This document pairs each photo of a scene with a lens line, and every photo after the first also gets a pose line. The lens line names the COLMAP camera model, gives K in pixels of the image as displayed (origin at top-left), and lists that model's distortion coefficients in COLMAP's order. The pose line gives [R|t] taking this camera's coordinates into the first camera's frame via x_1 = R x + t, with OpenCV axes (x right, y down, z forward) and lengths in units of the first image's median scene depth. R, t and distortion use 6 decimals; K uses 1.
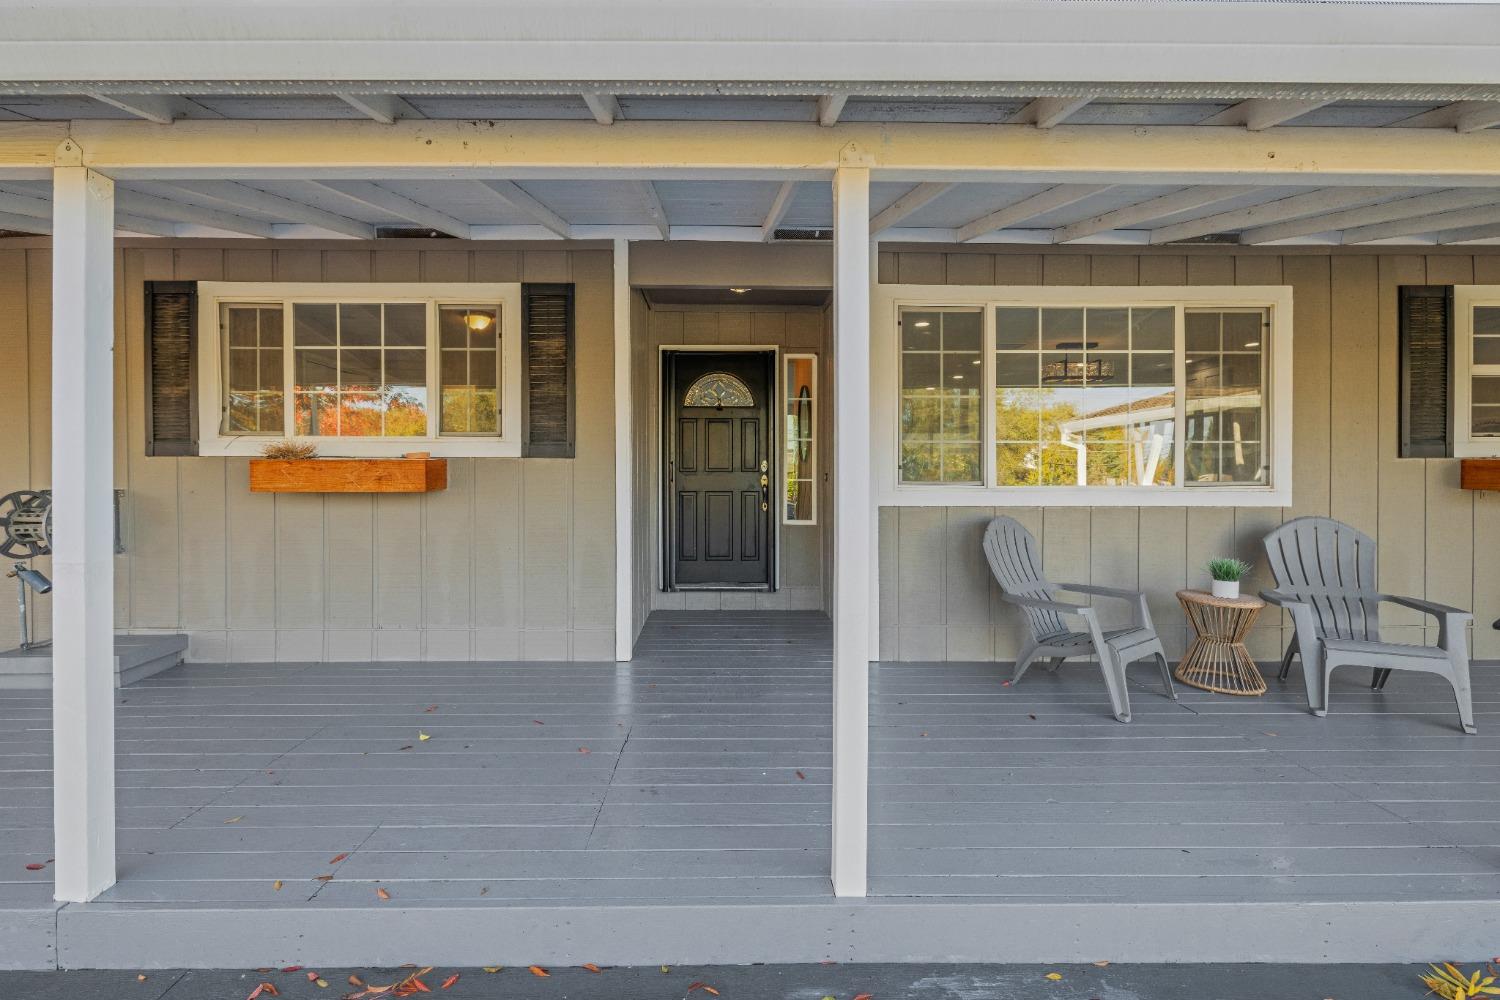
lens RADIAL K [[628.7, 0, 749.0], [0, 628.7, 479.0], [0, 0, 1]] dist [-0.000299, -0.000088]
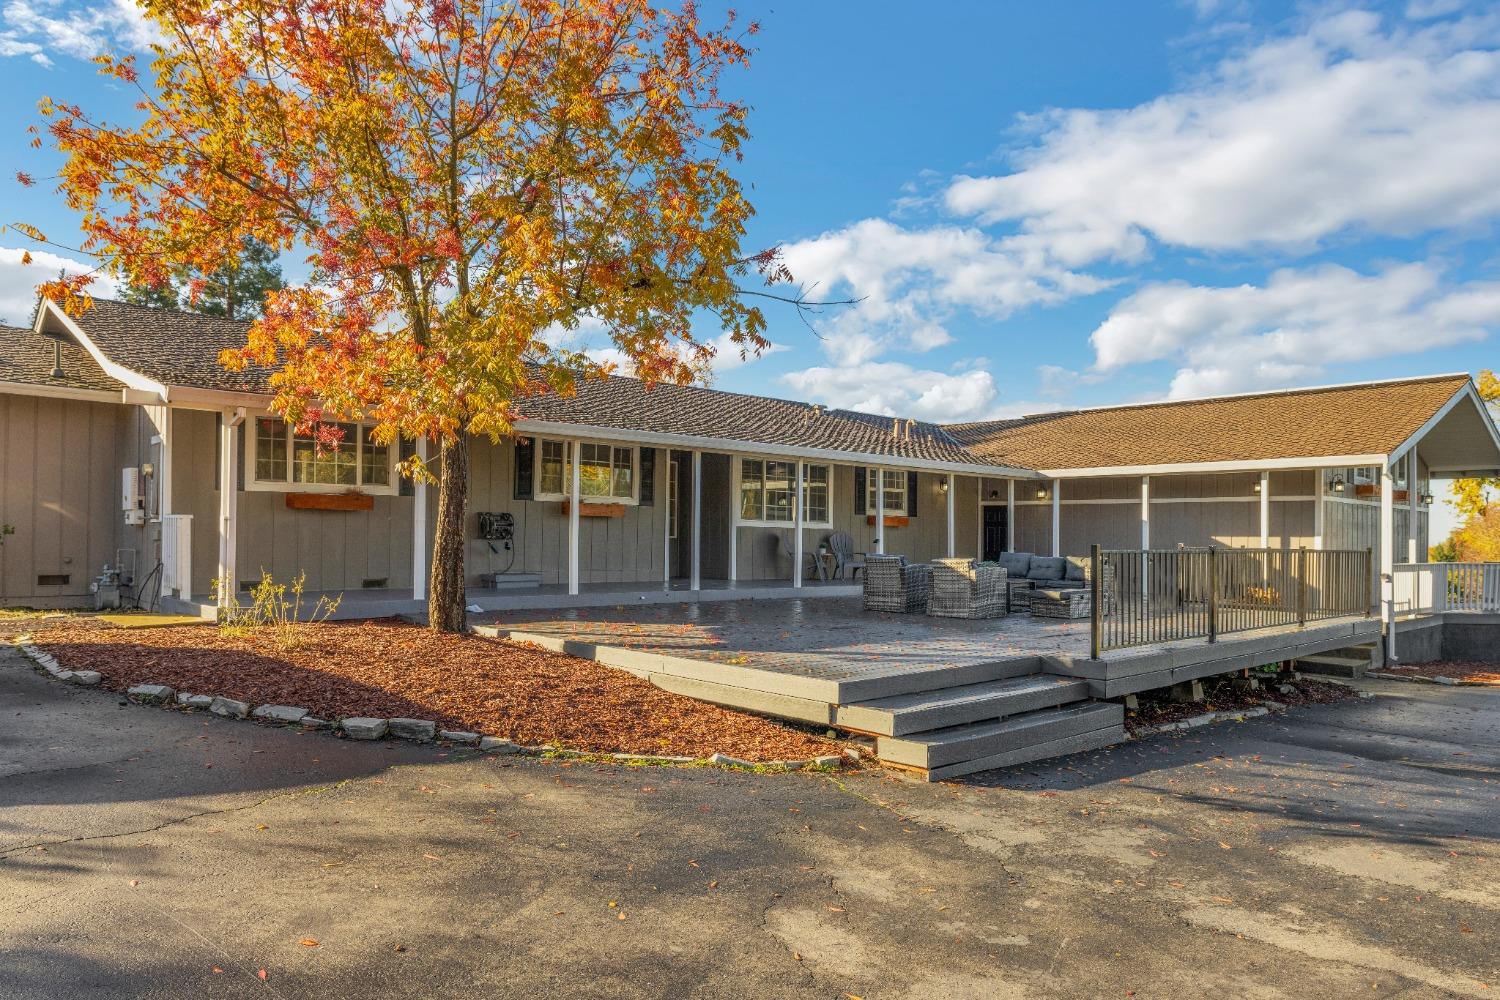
lens RADIAL K [[1002.6, 0, 750.0], [0, 1002.6, 500.0], [0, 0, 1]] dist [0.000334, 0.000043]
pose [[0.732303, 0.037346, 0.679954, -2.945924], [-0.012647, 0.999069, -0.041252, 0.114782], [-0.680861, 0.021609, 0.732094, -2.475527]]
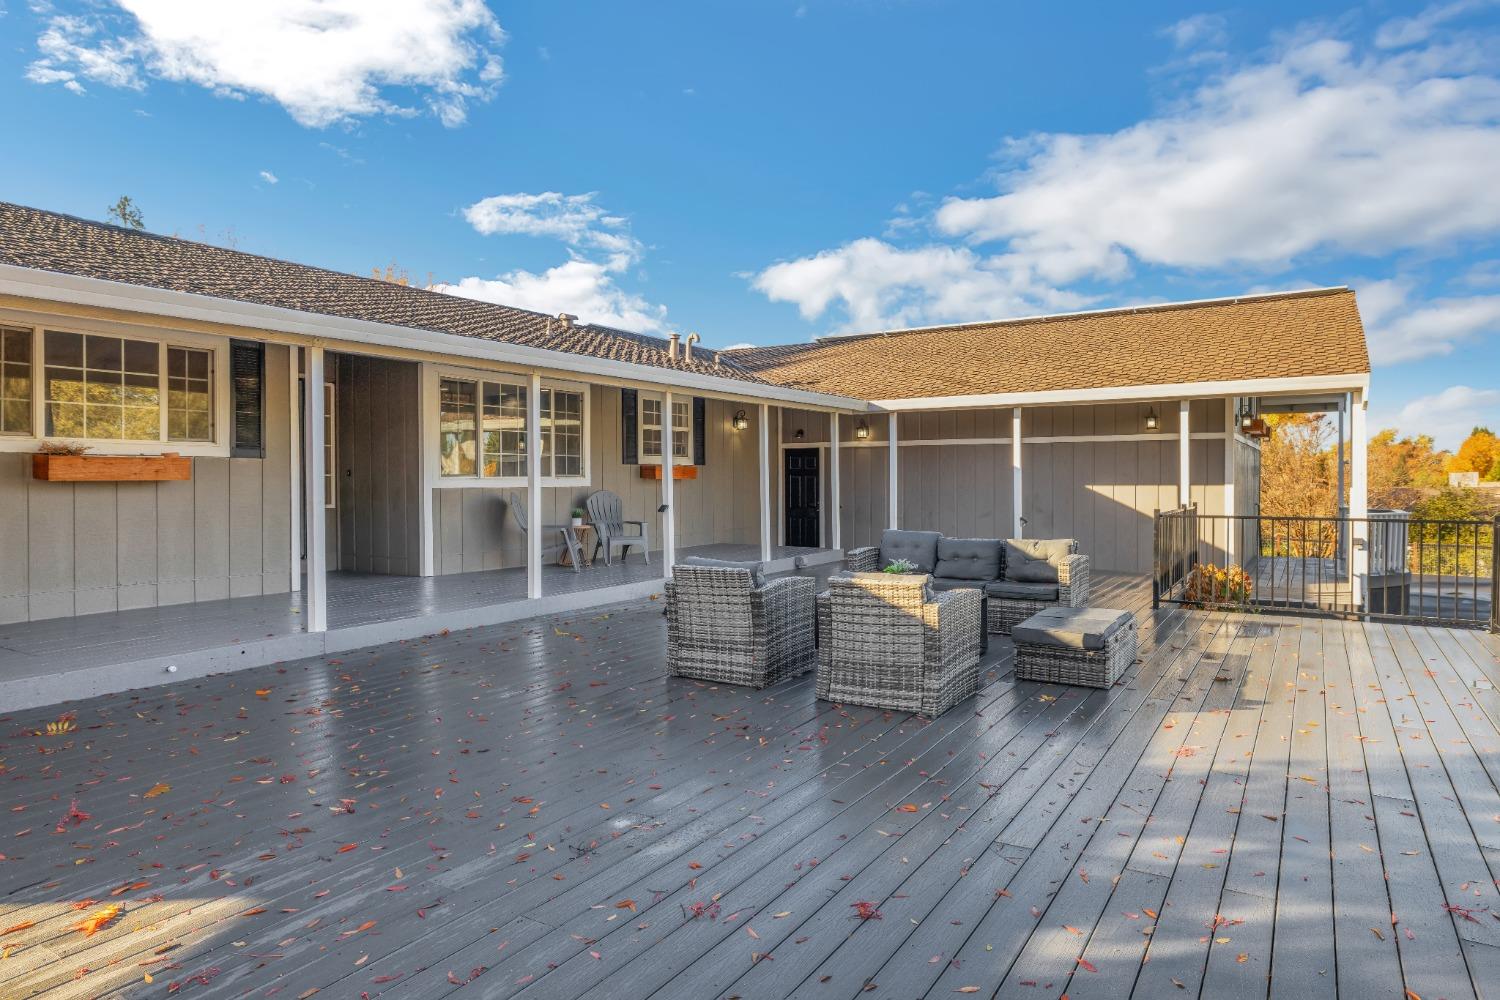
lens RADIAL K [[918.3, 0, 750.0], [0, 918.3, 500.0], [0, 0, 1]] dist [-0.002663, -0.000333]
pose [[0.530760, -0.021918, 0.847239, -1.525972], [0.007461, 0.999748, 0.021189, 0.028557], [-0.847489, -0.004925, 0.530790, -1.143872]]
